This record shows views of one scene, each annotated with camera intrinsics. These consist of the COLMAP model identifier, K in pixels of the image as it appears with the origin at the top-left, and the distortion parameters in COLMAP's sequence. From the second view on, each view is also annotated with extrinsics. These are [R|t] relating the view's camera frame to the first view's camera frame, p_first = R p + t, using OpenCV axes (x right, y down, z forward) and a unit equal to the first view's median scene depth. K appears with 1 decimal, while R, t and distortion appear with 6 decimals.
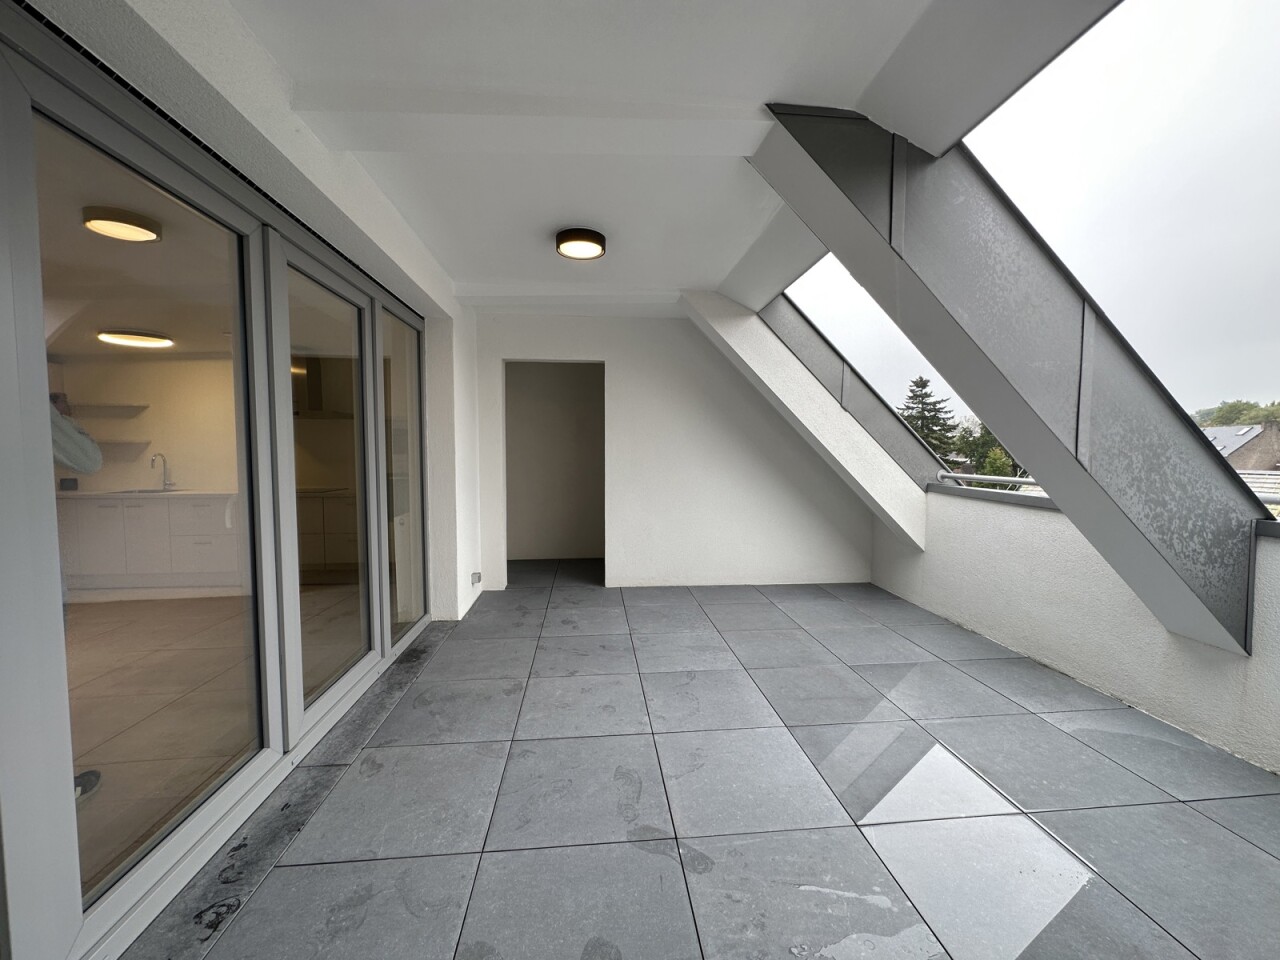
lens RADIAL K [[510.1, 0, 640.0], [0, 510.1, 480.0], [0, 0, 1]] dist [-0.000401, 0.000178]
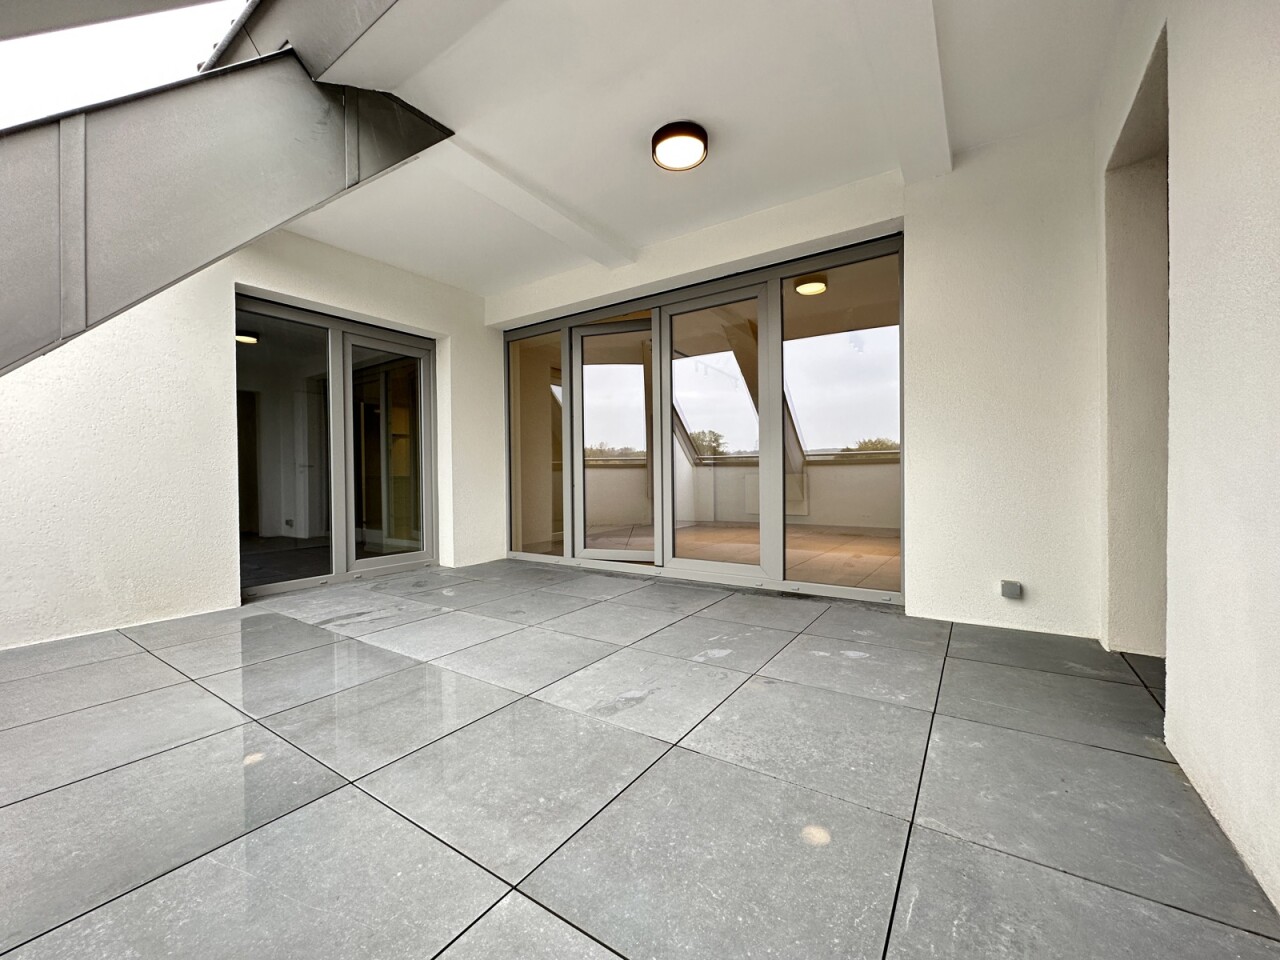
lens RADIAL K [[510.1, 0, 640.0], [0, 510.1, 480.0], [0, 0, 1]] dist [-0.000401, 0.000178]
pose [[-0.640462, 0.013300, -0.767875, 0.502173], [-0.034134, 0.998369, 0.045762, 0.061793], [0.767231, 0.055519, -0.638963, 1.261067]]
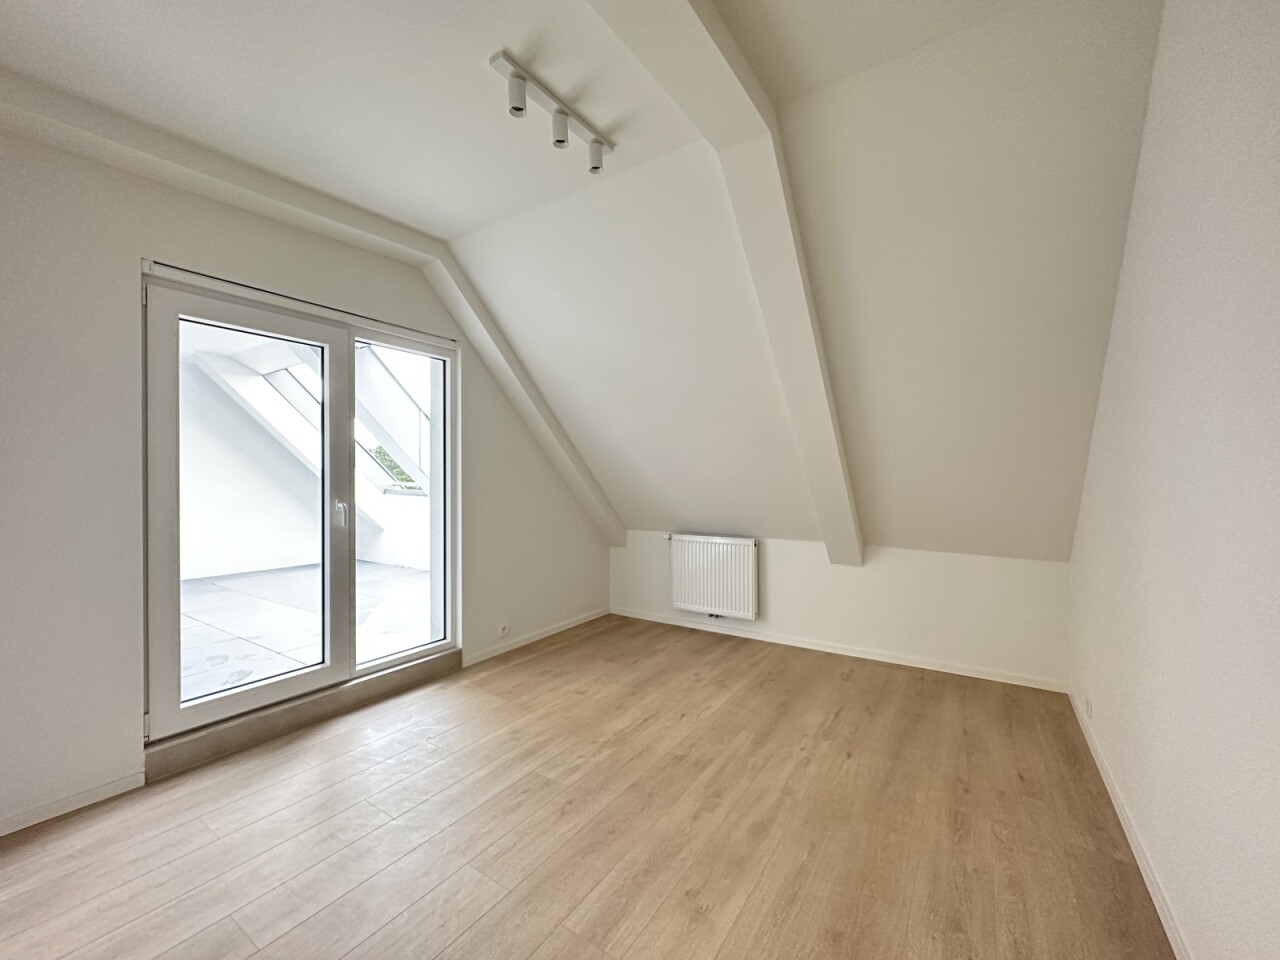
lens RADIAL K [[510.1, 0, 640.0], [0, 510.1, 480.0], [0, 0, 1]] dist [-0.000401, 0.000178]
pose [[0.627553, -0.004659, 0.778560, -0.260531], [0.045639, 0.998483, -0.030813, 0.080196], [-0.777235, 0.054870, 0.626813, -0.845611]]
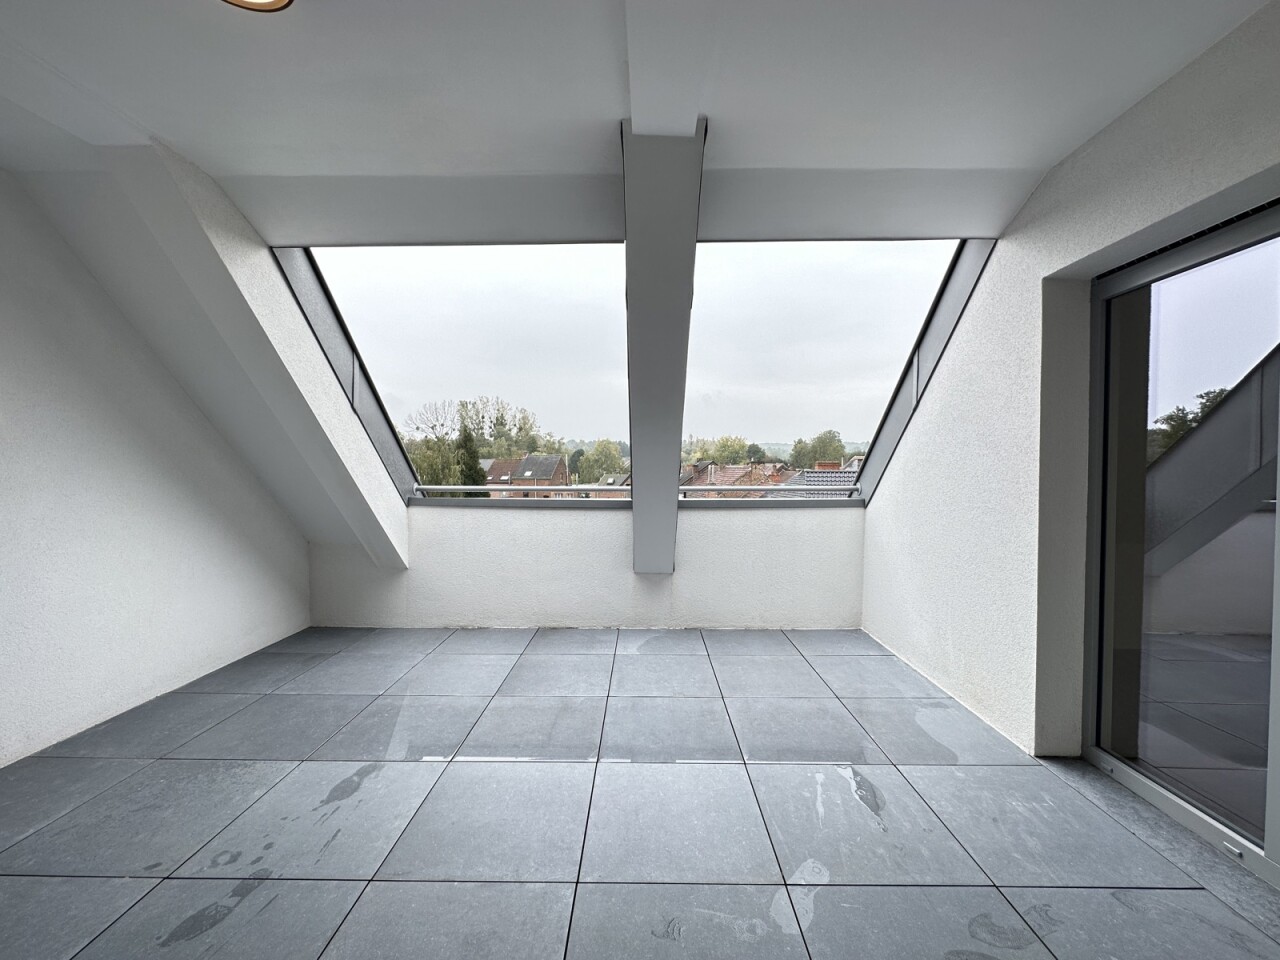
lens RADIAL K [[510.1, 0, 640.0], [0, 510.1, 480.0], [0, 0, 1]] dist [-0.000401, 0.000178]
pose [[0.111740, -0.027853, 0.993347, -0.400342], [0.057268, 0.998126, 0.021545, -0.025070], [-0.992086, 0.054480, 0.113126, 0.530775]]
